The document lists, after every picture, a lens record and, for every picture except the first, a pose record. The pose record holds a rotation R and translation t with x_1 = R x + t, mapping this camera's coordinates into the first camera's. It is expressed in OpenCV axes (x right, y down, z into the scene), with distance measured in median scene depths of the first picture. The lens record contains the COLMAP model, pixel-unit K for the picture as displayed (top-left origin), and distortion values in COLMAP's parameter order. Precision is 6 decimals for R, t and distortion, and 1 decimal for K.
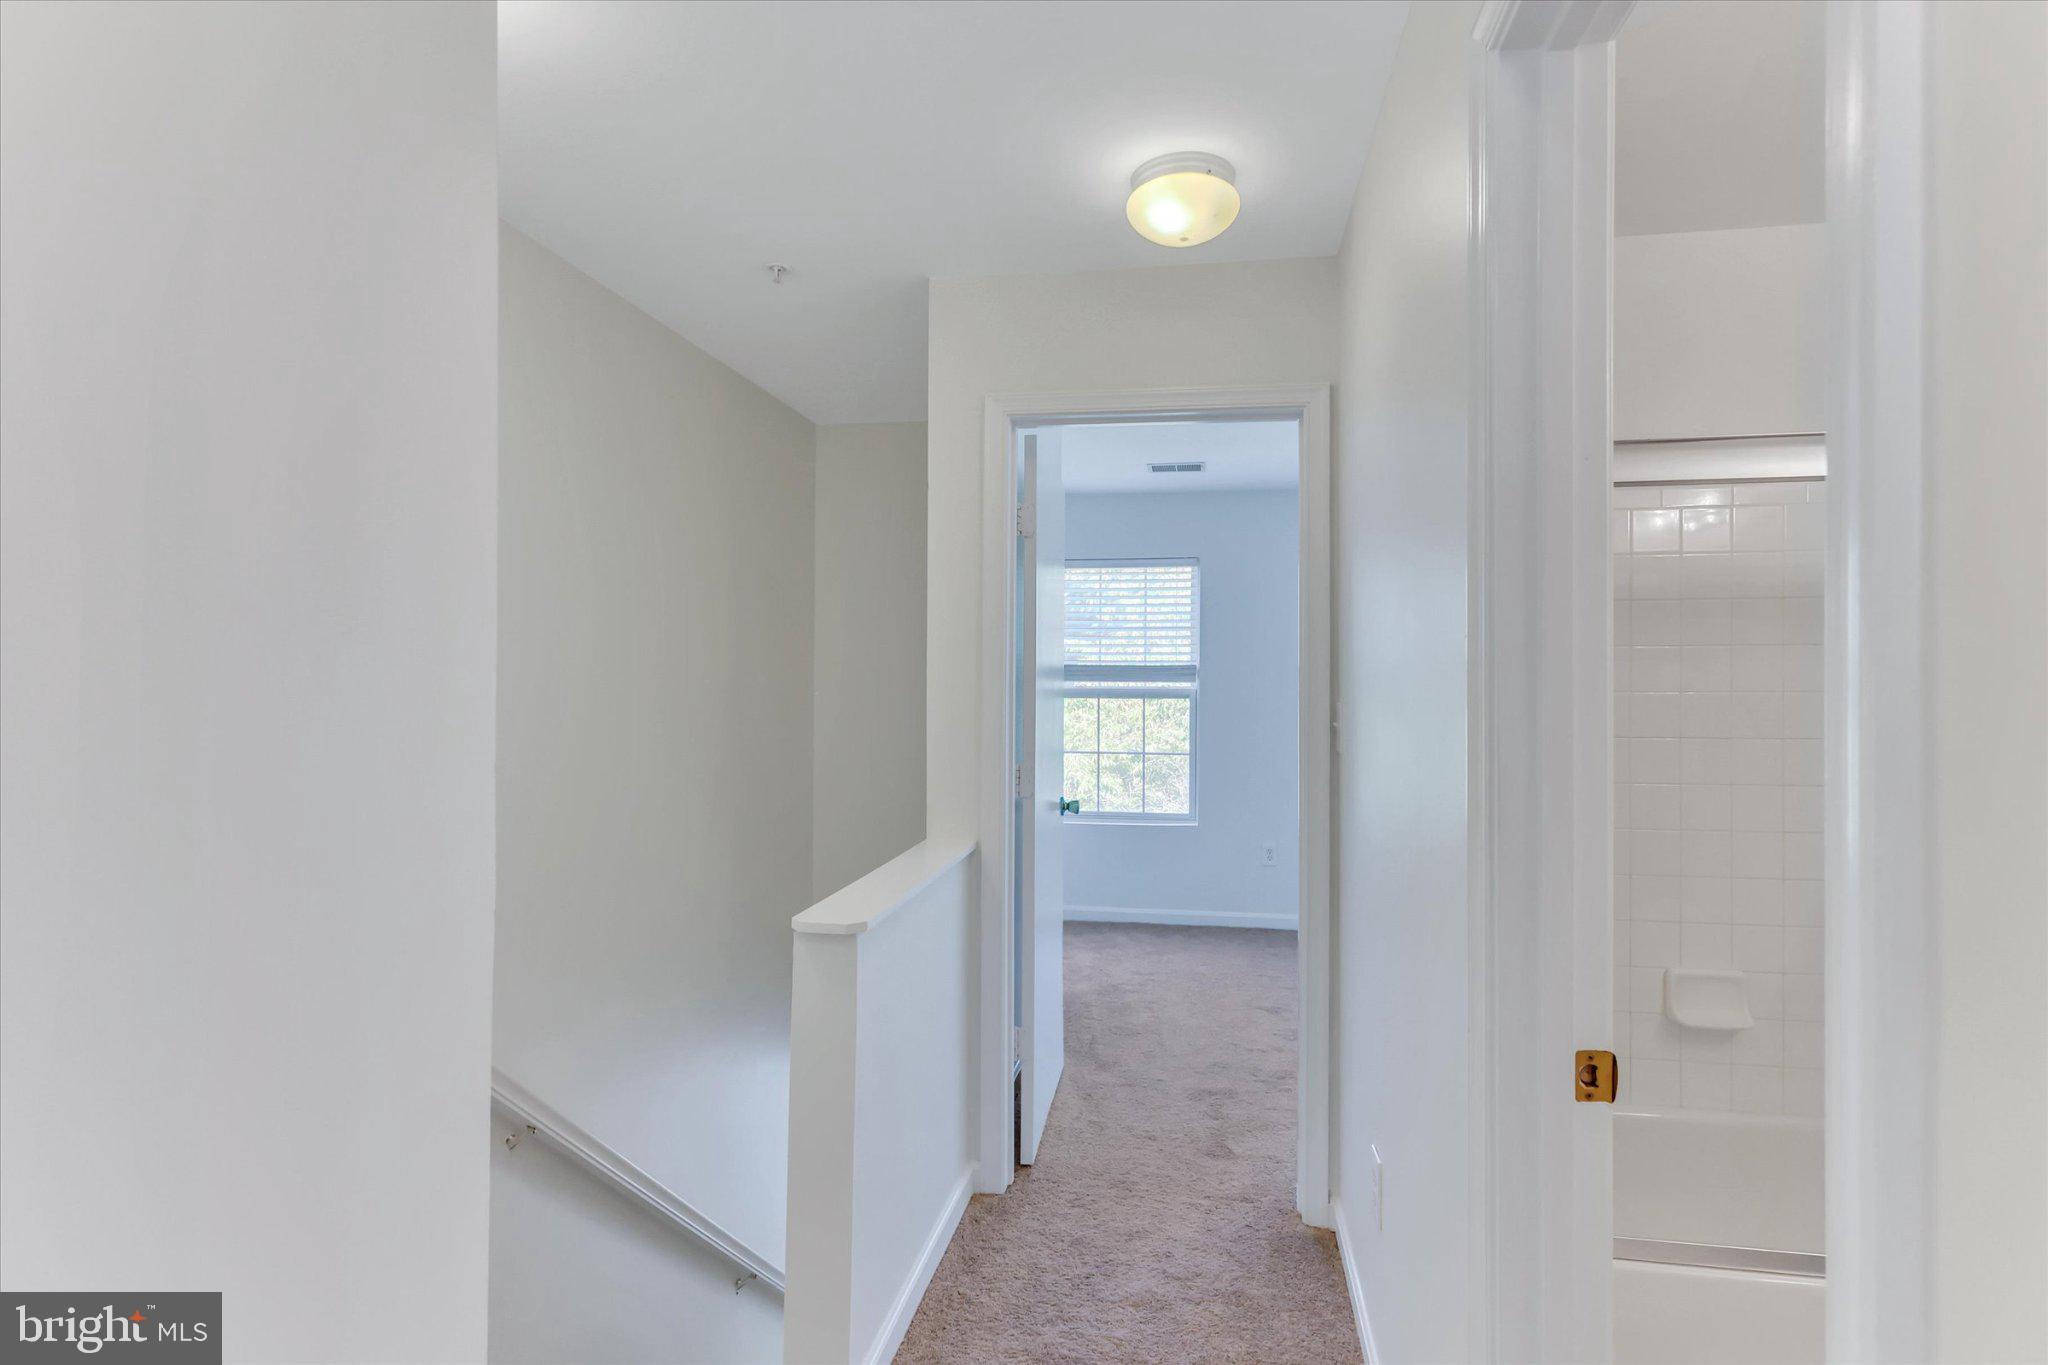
lens RADIAL K [[1000.3, 0, 1025.1], [0, 1000.3, 680.4], [0, 0, 1]] dist [0.002088, 0.000206]
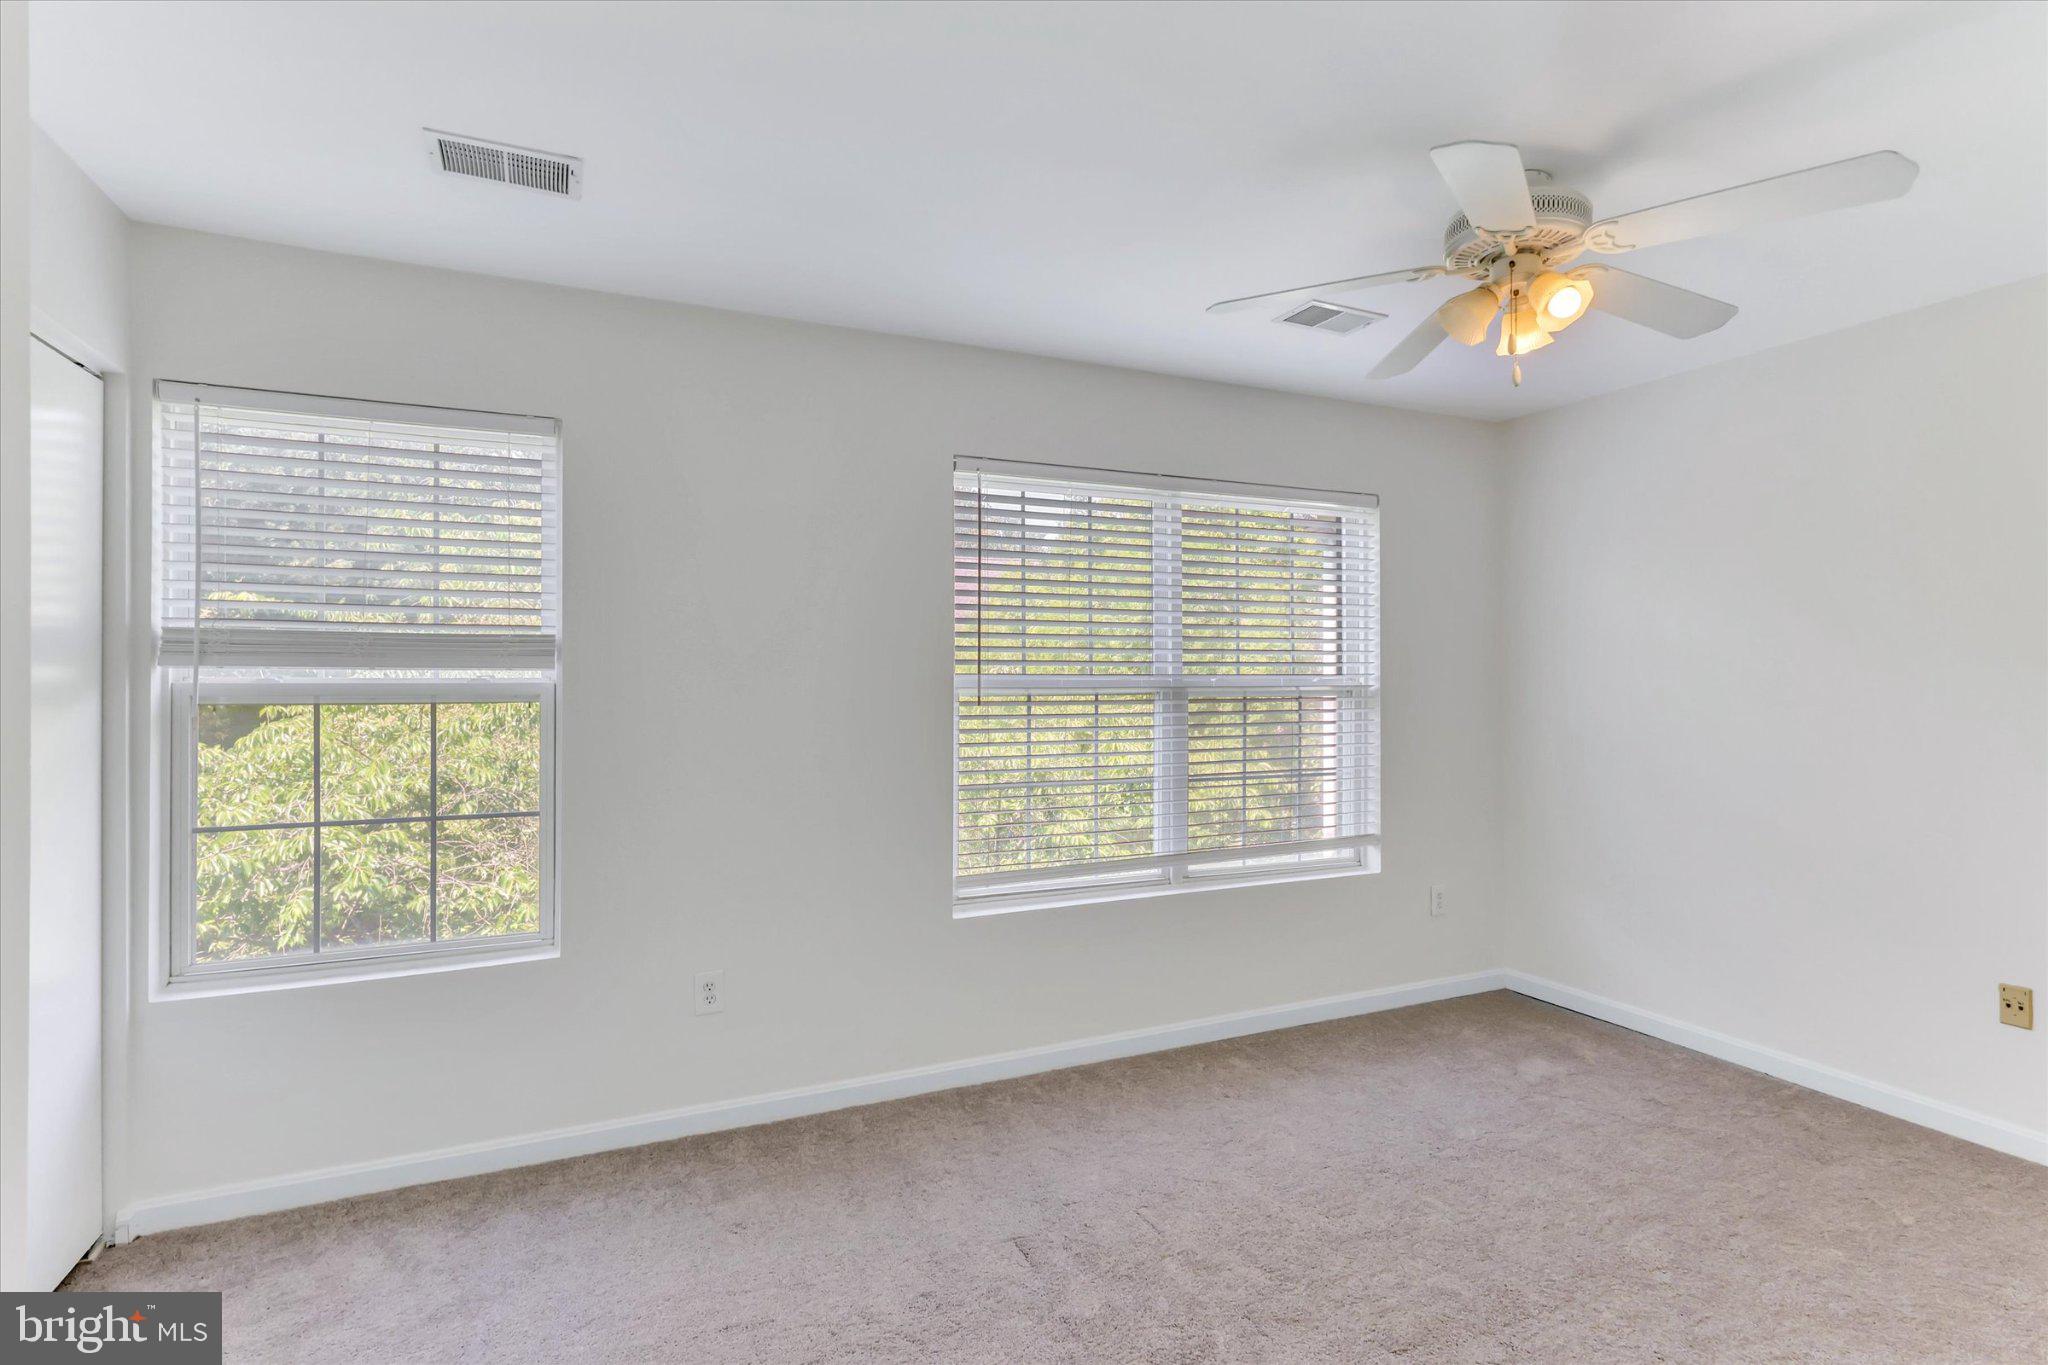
lens RADIAL K [[1000.3, 0, 1022.8], [0, 1000.3, 668.5], [0, 0, 1]] dist [0.002088, 0.000206]
pose [[0.809585, -0.007430, 0.586956, 0.068987], [0.006695, 0.999972, 0.003424, 0.001238], [-0.586964, 0.001158, 0.809612, 0.472358]]
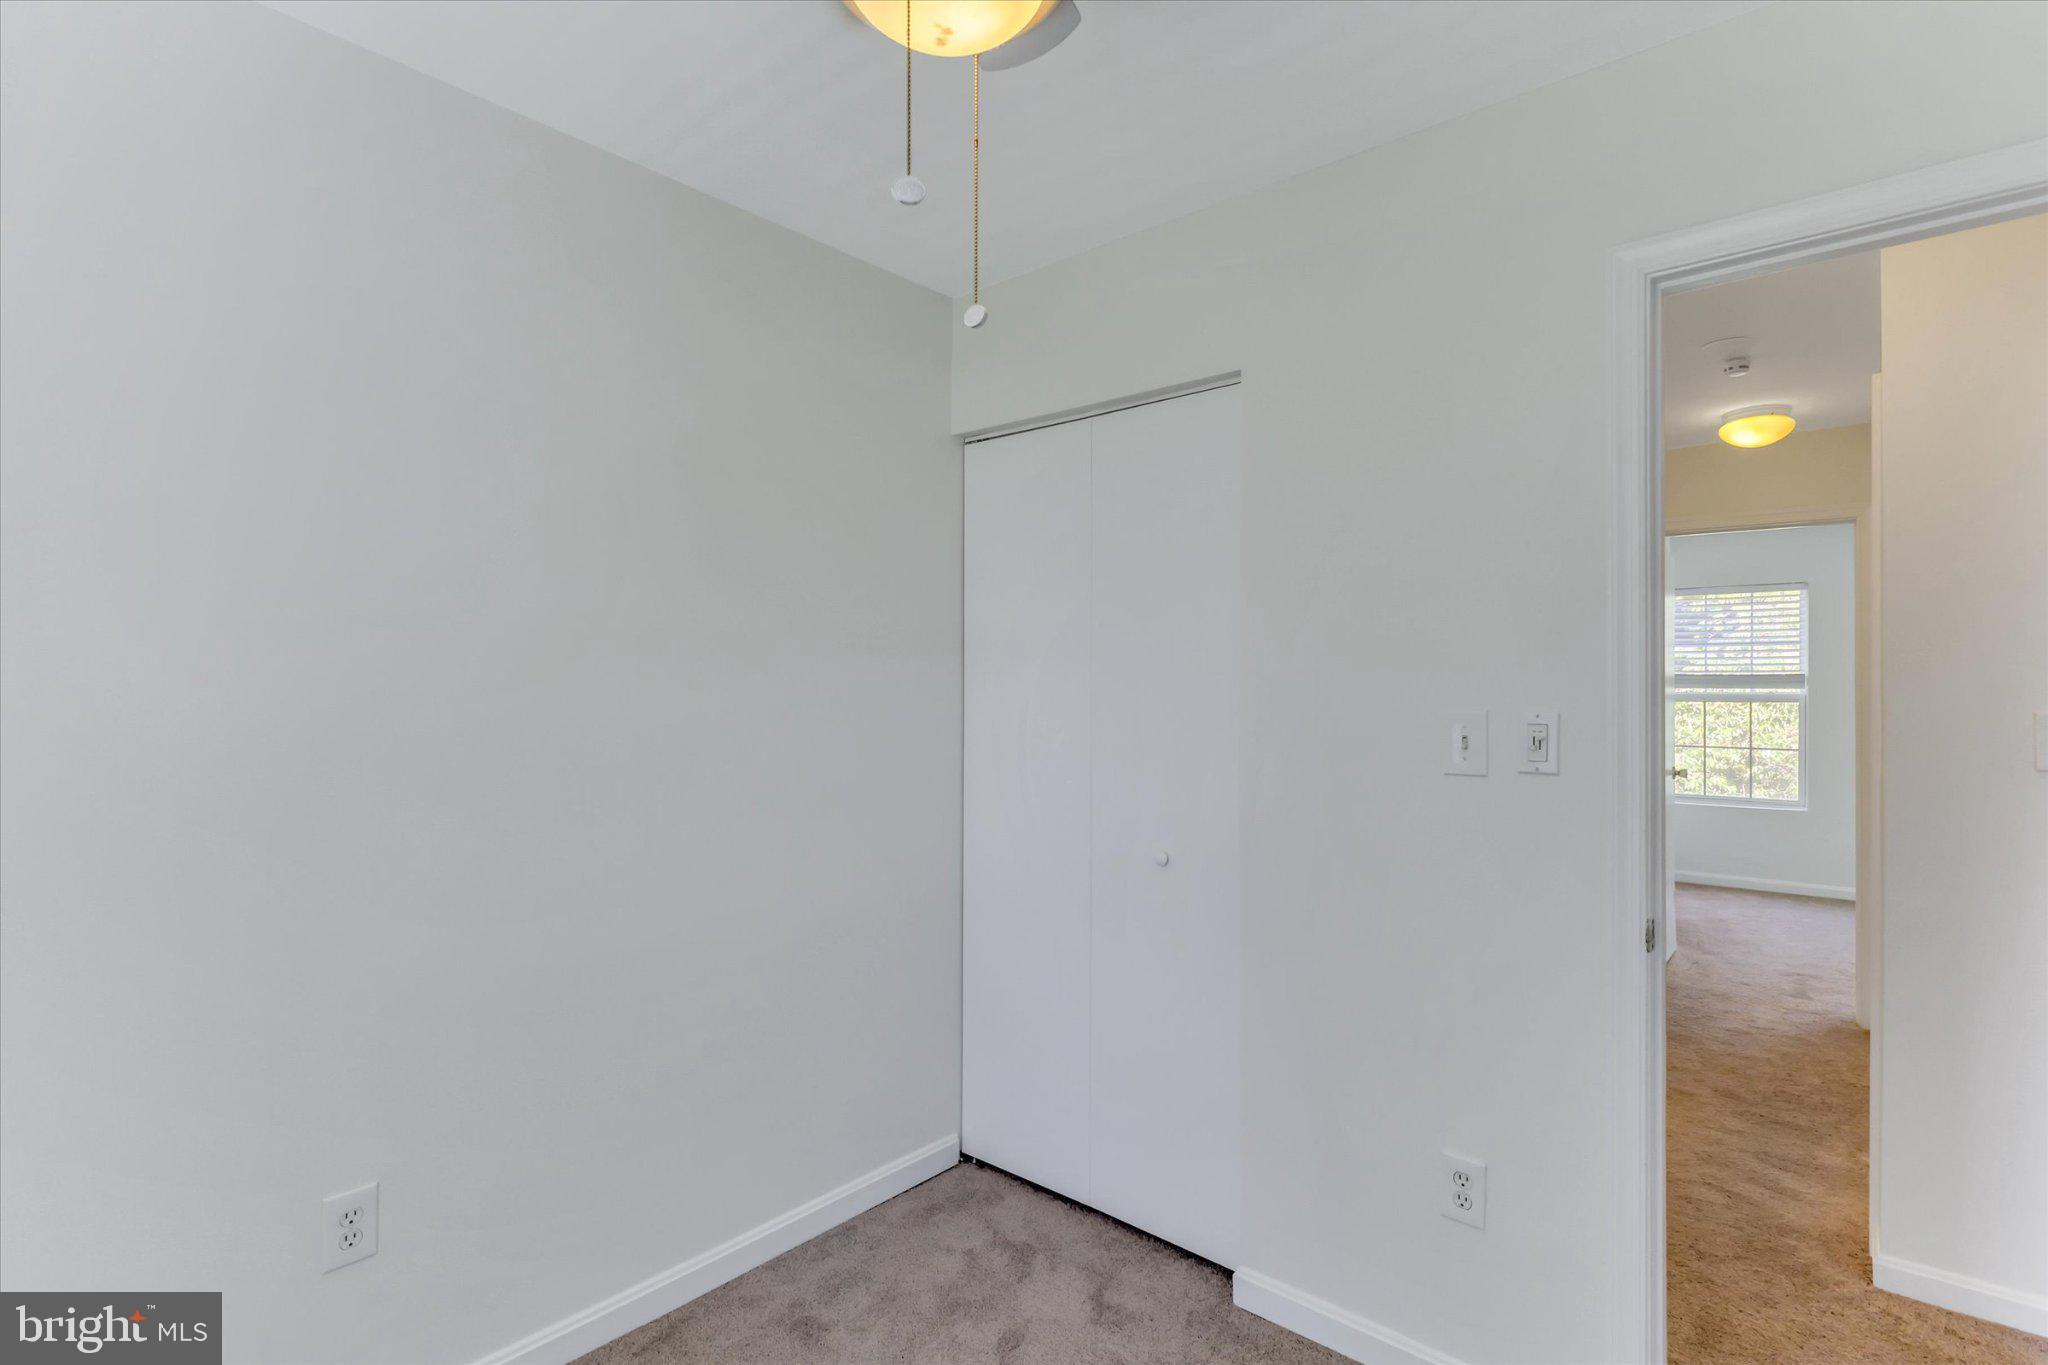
lens RADIAL K [[1000.3, 0, 1015.4], [0, 1000.3, 681.3], [0, 0, 1]] dist [0.002088, 0.000206]
pose [[0.862002, -0.005251, -0.506877, -0.032131], [0.003787, 0.999985, -0.003917, -0.005738], [0.506890, 0.001457, 0.862009, -0.484984]]
